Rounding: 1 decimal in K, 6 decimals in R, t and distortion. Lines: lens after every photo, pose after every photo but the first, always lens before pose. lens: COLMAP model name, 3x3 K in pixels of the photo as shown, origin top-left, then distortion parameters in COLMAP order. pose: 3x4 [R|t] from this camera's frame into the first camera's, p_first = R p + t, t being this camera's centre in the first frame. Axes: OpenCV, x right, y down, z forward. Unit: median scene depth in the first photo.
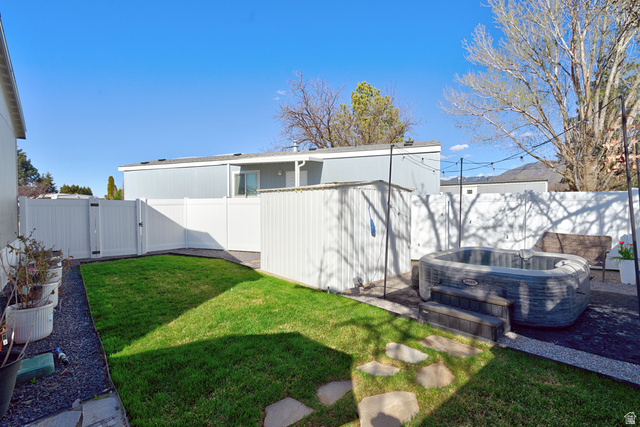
lens RADIAL K [[319.9, 0, 309.8], [0, 319.9, 211.6], [0, 0, 1]] dist [0.009810, 0.000441]
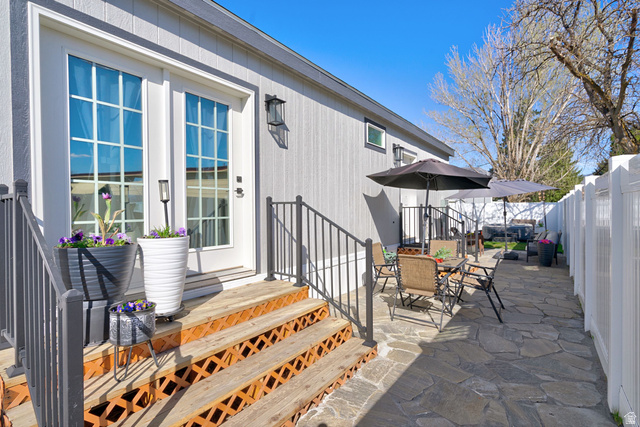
lens RADIAL K [[319.9, 0, 319.3], [0, 319.9, 211.5], [0, 0, 1]] dist [0.009810, 0.000441]
pose [[0.980775, -0.008390, 0.194962, -1.035886], [0.009237, 0.999951, -0.003439, -0.000714], [-0.194924, 0.005174, 0.980805, -0.977884]]
